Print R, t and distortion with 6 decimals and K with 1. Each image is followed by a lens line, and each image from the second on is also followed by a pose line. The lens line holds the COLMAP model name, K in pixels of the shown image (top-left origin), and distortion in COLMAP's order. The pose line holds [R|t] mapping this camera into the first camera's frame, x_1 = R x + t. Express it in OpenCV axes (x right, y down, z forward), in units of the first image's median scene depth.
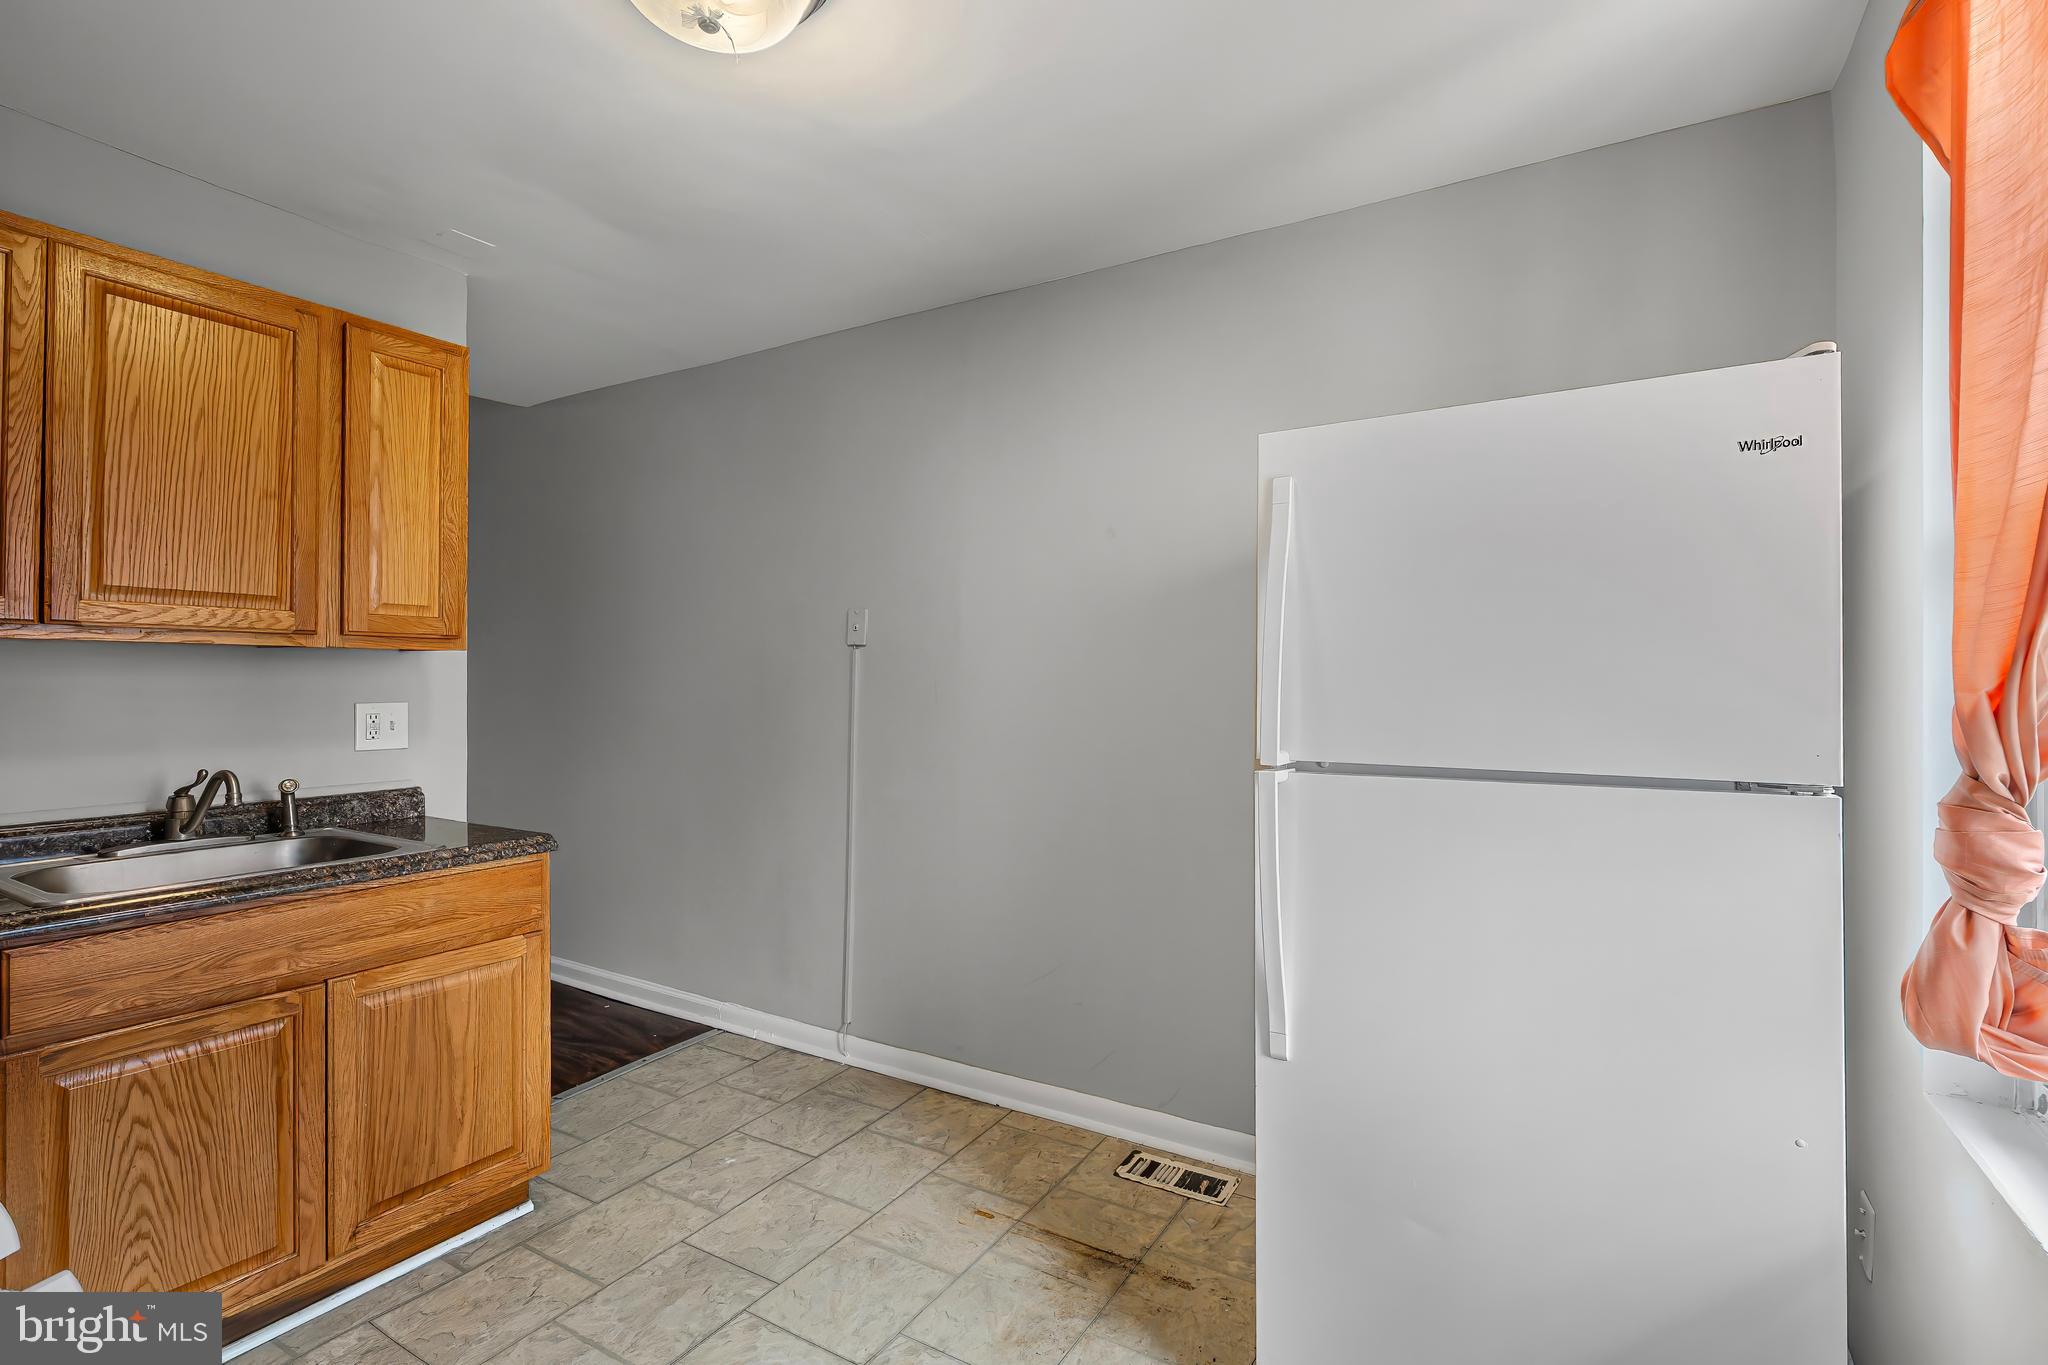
lens RADIAL K [[943.4, 0, 1030.3], [0, 943.4, 680.2], [0, 0, 1]] dist [-0.009814, 0.000350]
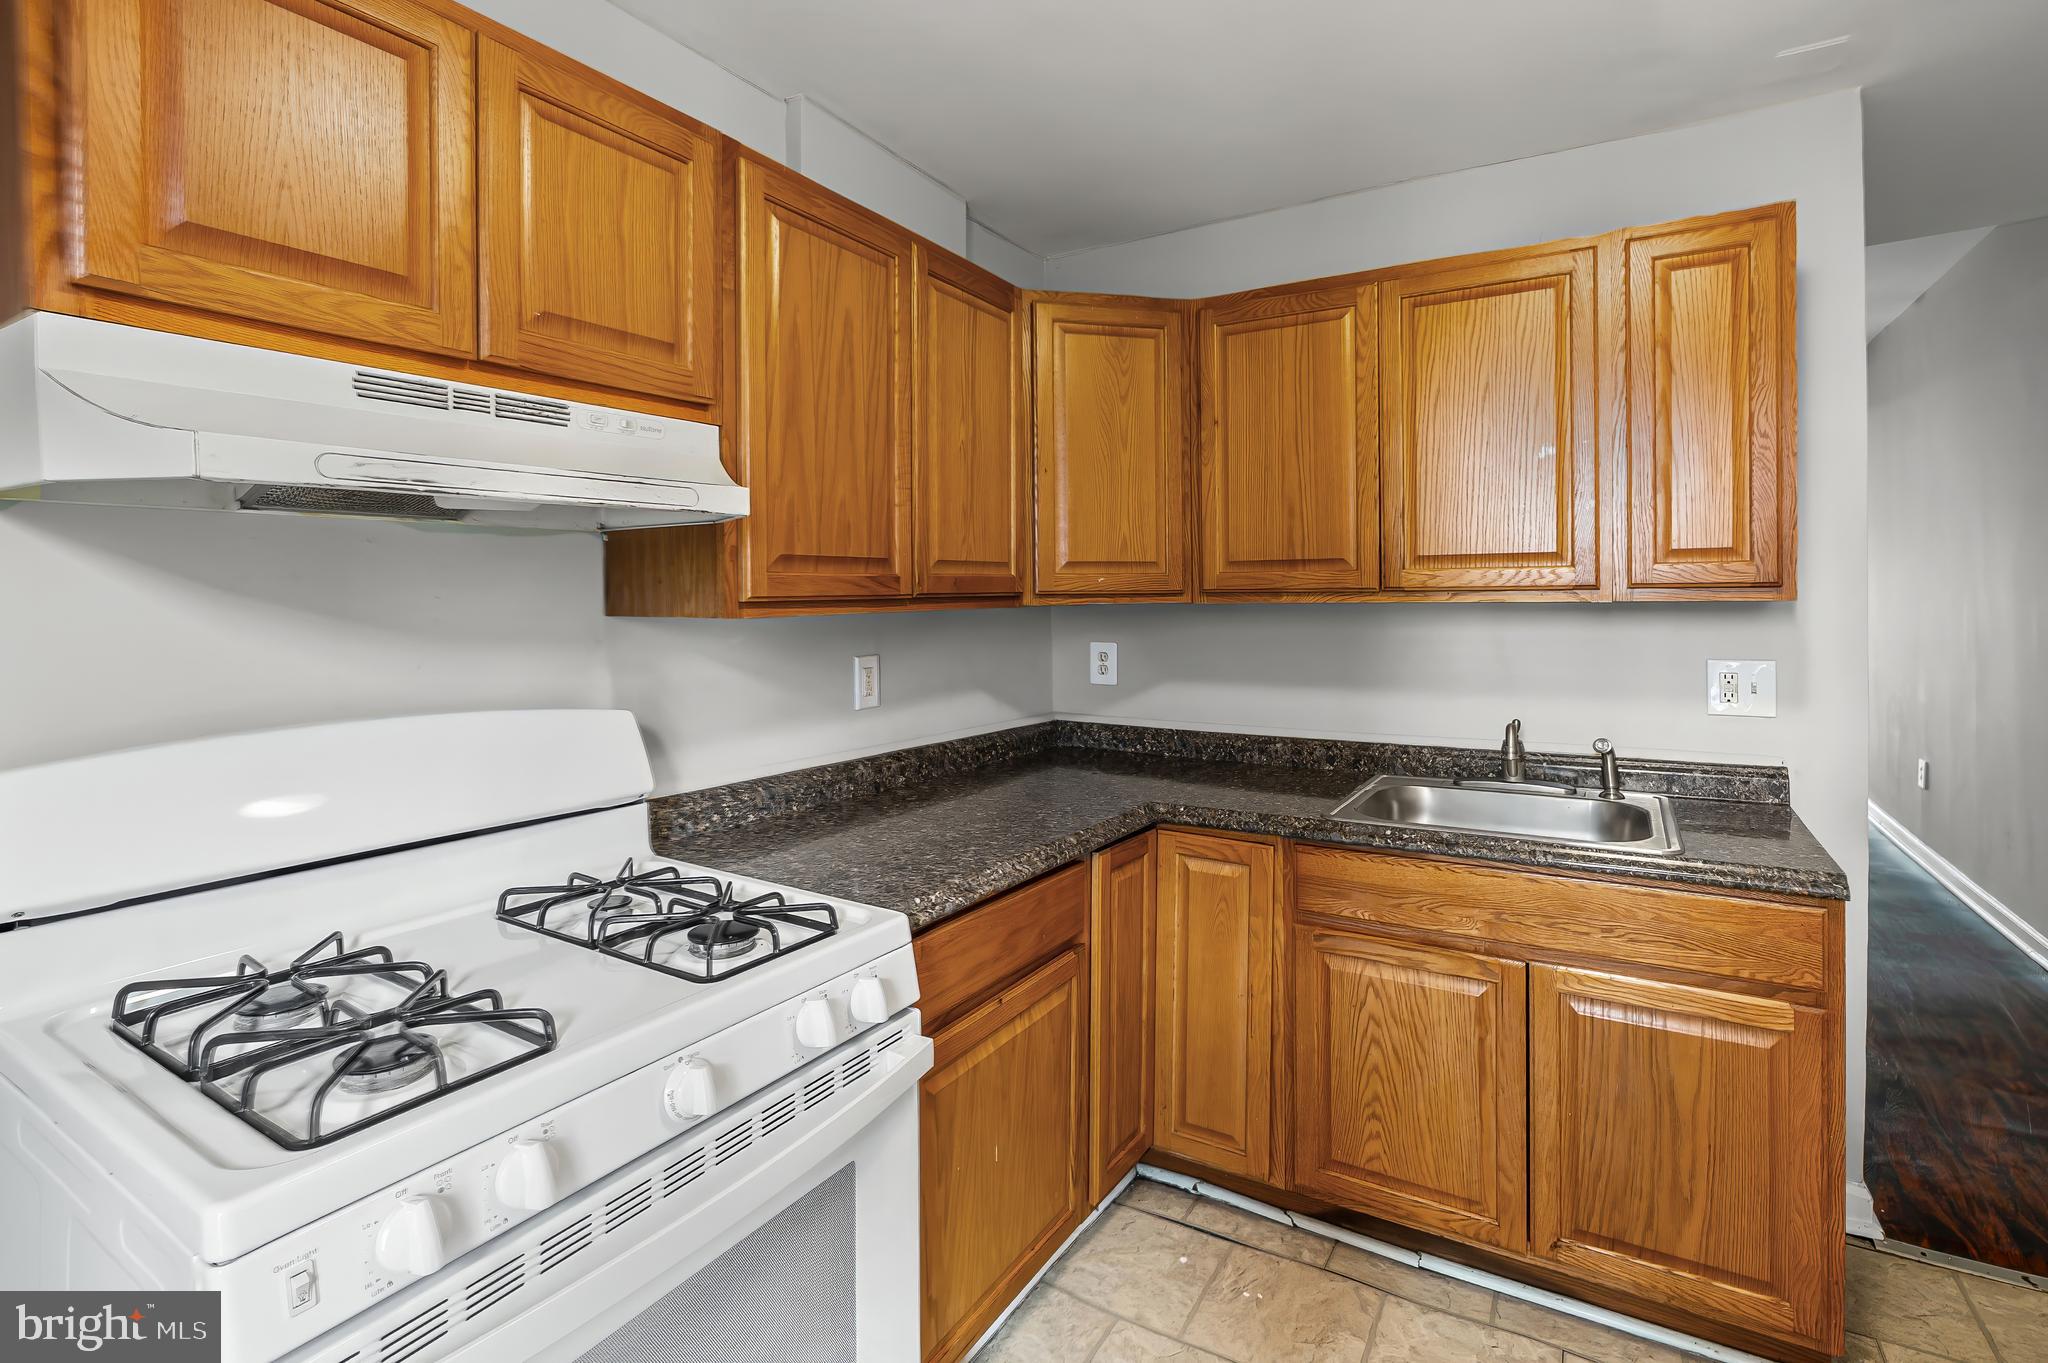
lens RADIAL K [[943.4, 0, 1089.0], [0, 943.4, 613.3], [0, 0, 1]] dist [-0.009814, 0.000350]
pose [[0.031129, 0.011720, -0.999447, 0.167707], [0.010518, 0.999872, 0.012052, -0.043418], [0.999460, -0.010888, 0.031002, 0.486883]]
